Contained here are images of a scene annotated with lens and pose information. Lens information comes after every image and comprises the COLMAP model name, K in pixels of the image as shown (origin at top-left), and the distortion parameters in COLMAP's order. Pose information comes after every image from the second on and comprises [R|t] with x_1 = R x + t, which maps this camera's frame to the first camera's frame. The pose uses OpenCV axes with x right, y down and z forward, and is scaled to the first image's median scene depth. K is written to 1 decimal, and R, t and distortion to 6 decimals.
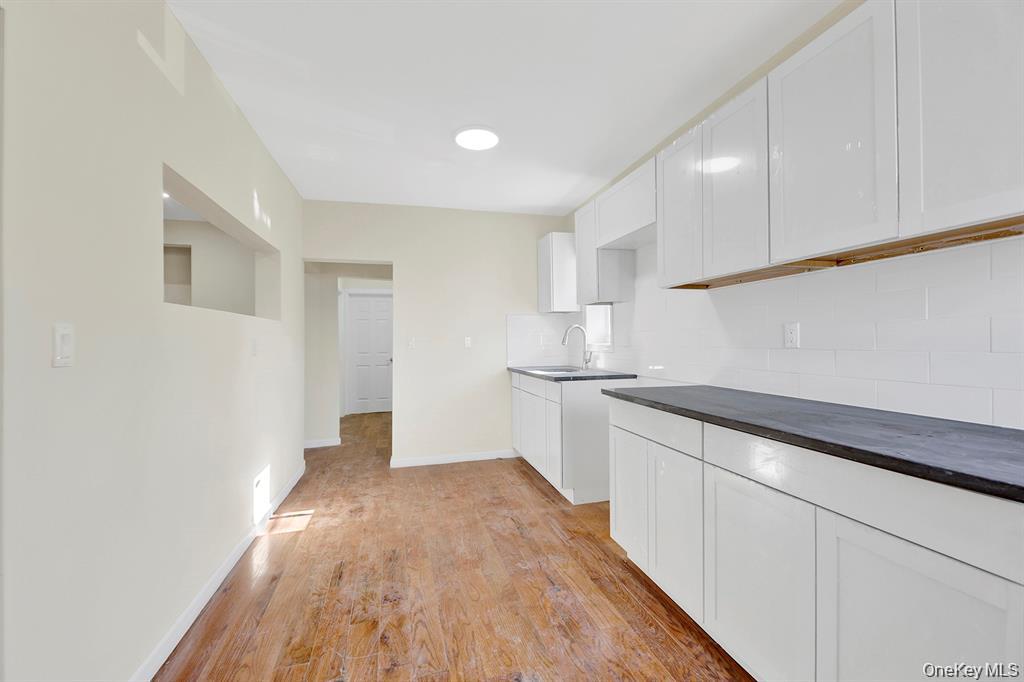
lens RADIAL K [[434.0, 0, 509.9], [0, 434.0, 342.2], [0, 0, 1]] dist [0.008561, -0.002345]
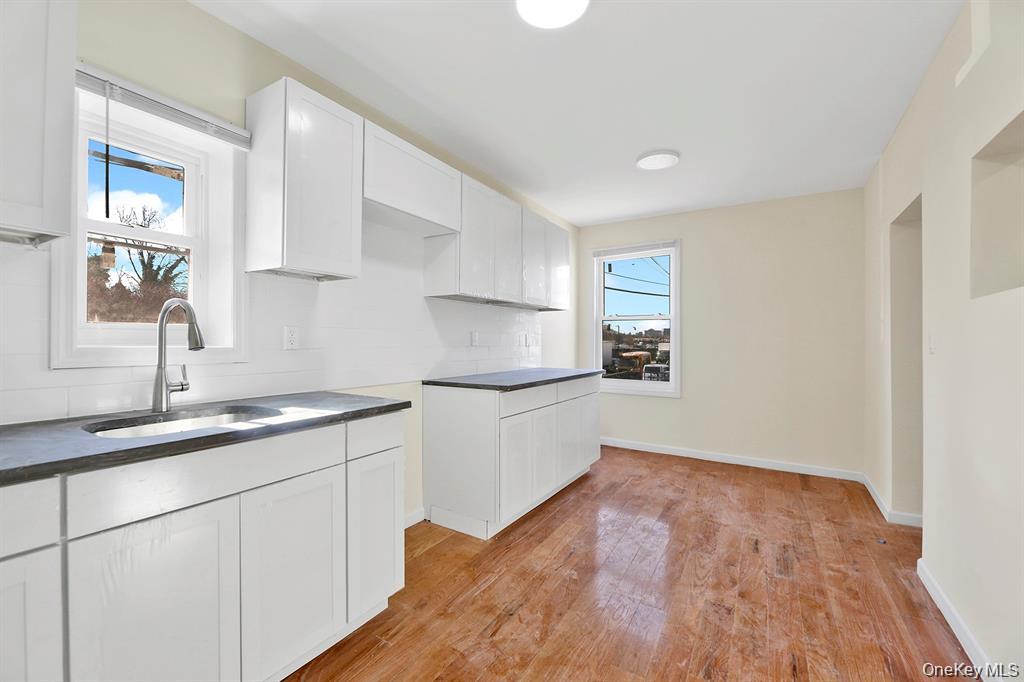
lens RADIAL K [[434.0, 0, 504.1], [0, 434.0, 339.7], [0, 0, 1]] dist [0.008561, -0.002345]
pose [[-0.694467, 0.008255, 0.719477, -0.614595], [0.002803, 0.999958, -0.008767, 0.005080], [-0.719519, -0.004071, -0.694461, 1.957339]]
